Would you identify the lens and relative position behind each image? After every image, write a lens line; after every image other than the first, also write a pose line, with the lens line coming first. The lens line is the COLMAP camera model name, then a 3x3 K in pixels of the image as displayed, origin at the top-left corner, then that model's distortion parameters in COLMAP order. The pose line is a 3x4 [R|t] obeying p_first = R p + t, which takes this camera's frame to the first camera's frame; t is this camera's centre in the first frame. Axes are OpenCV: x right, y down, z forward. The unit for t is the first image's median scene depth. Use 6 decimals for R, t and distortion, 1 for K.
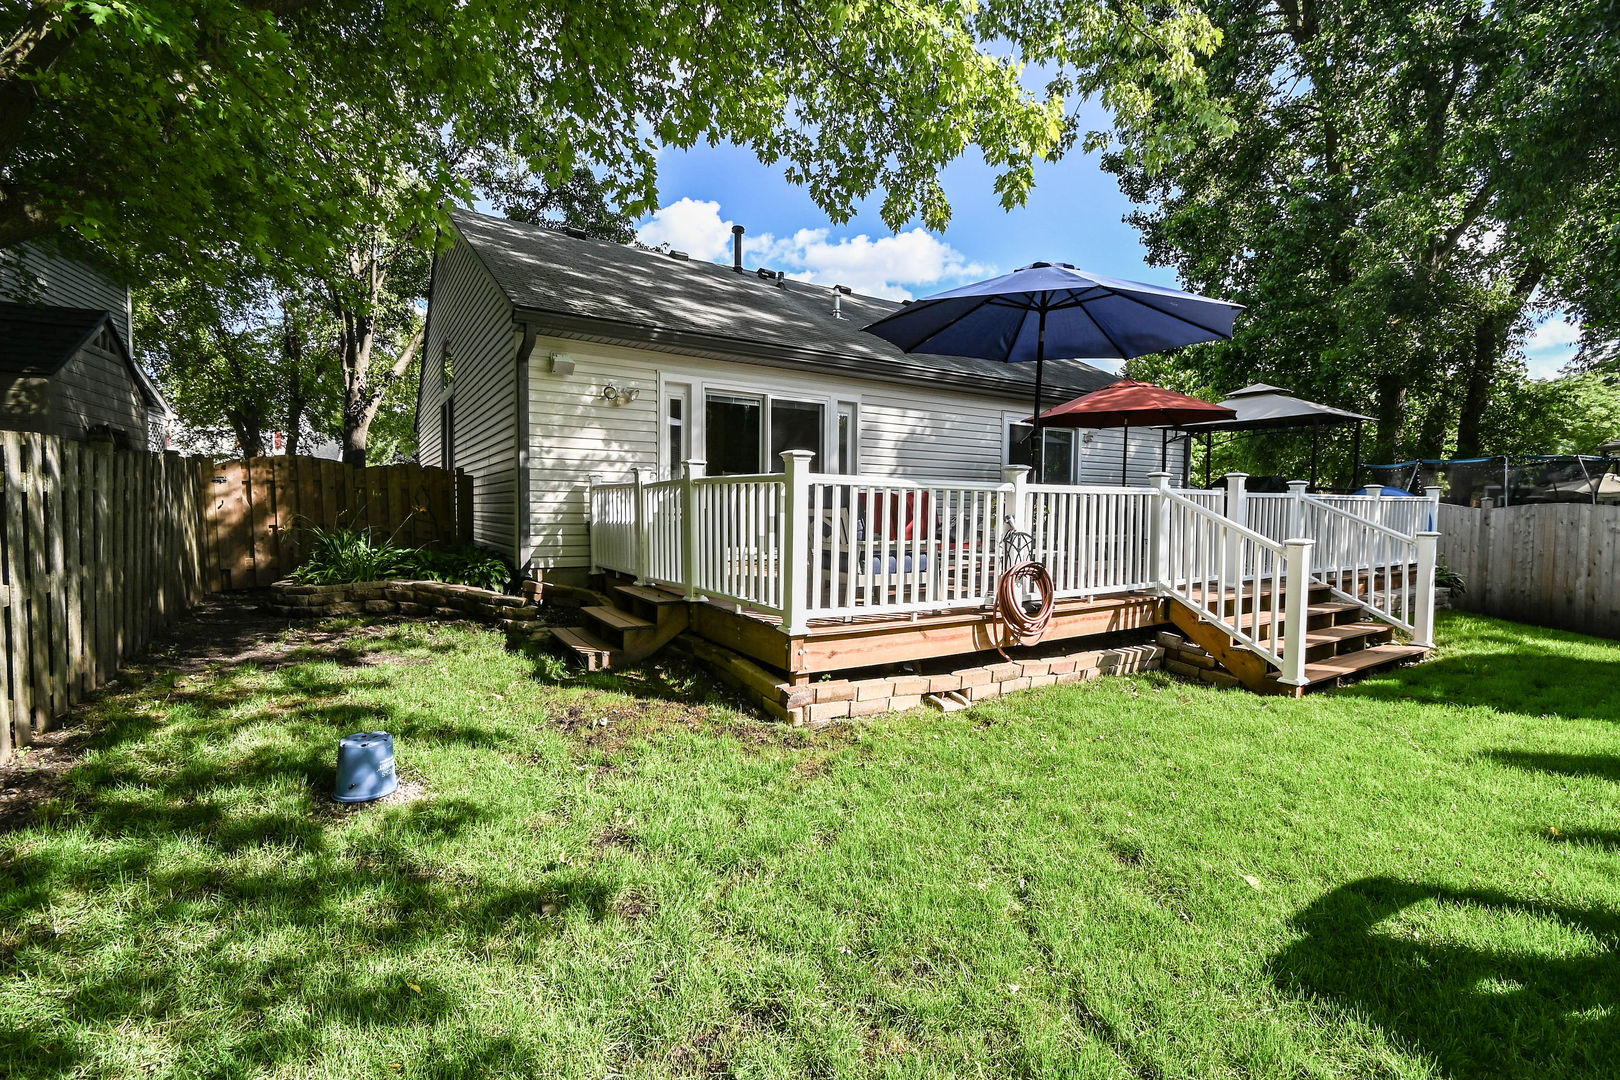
lens RADIAL K [[719.5, 0, 802.4], [0, 719.5, 538.6], [0, 0, 1]] dist [0.011673, -0.004538]
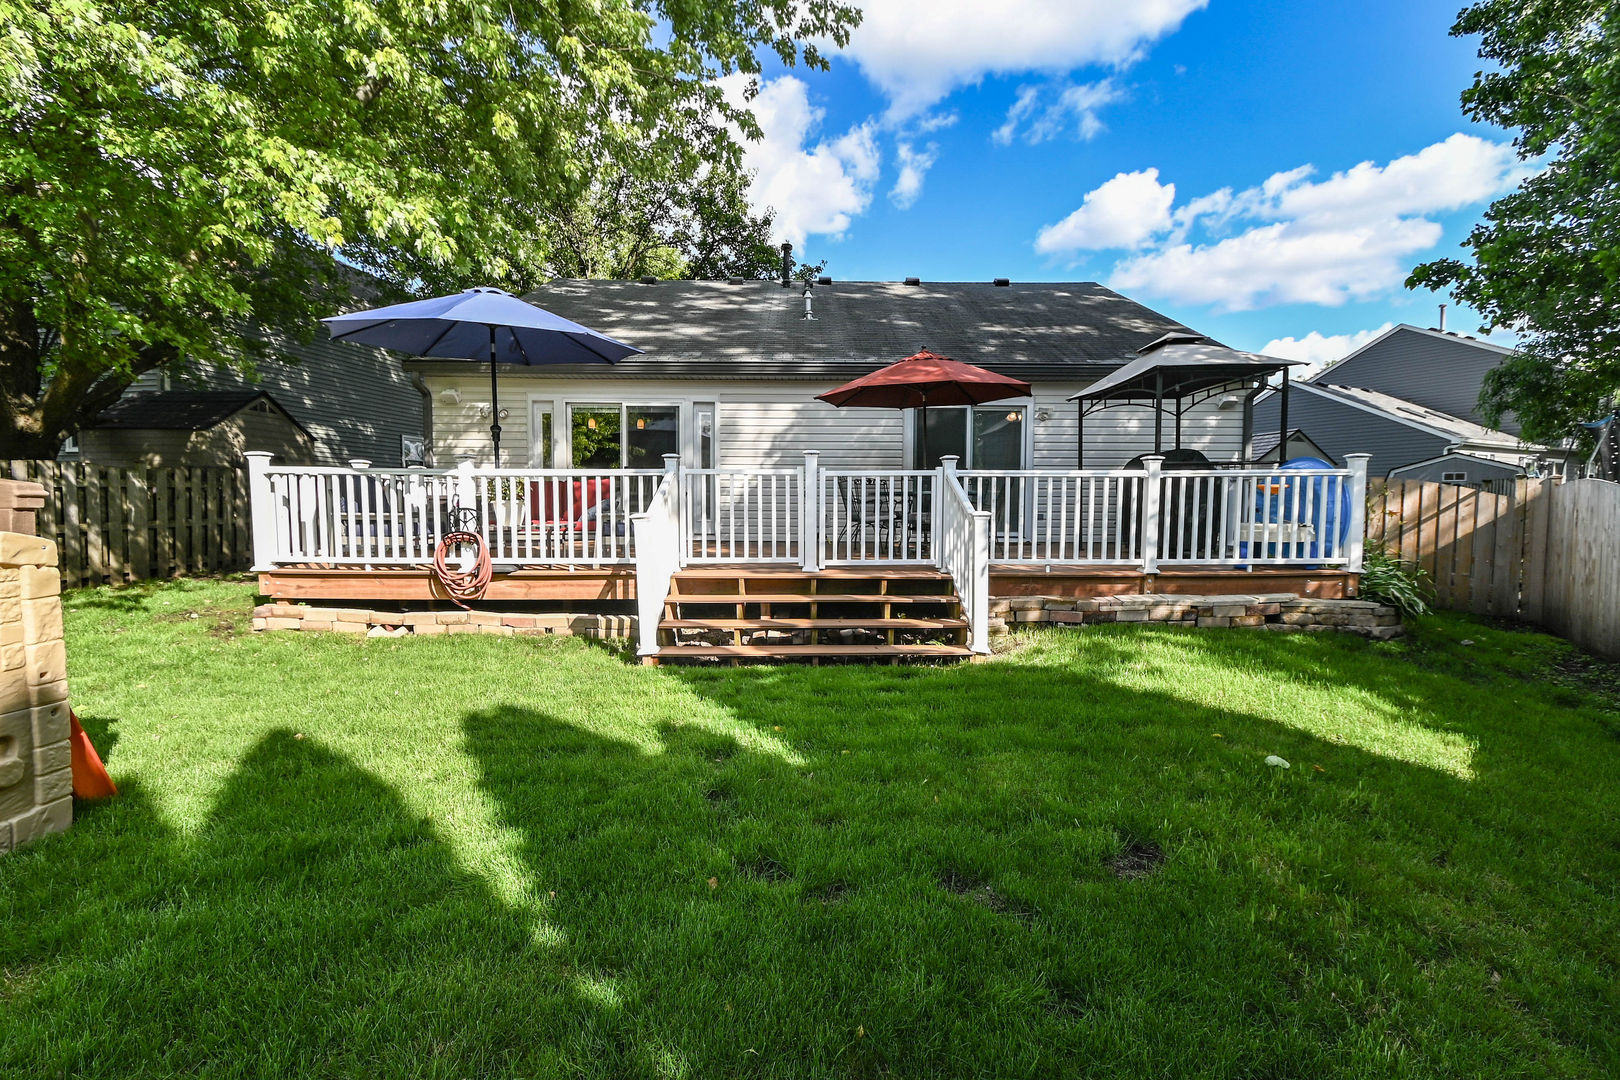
lens RADIAL K [[719.5, 0, 805.6], [0, 719.5, 547.8], [0, 0, 1]] dist [0.011673, -0.004538]
pose [[0.843792, 0.025045, -0.536086, 1.275635], [-0.018861, 0.999677, 0.017016, 0.023716], [0.536339, -0.004247, 0.843992, 0.218633]]
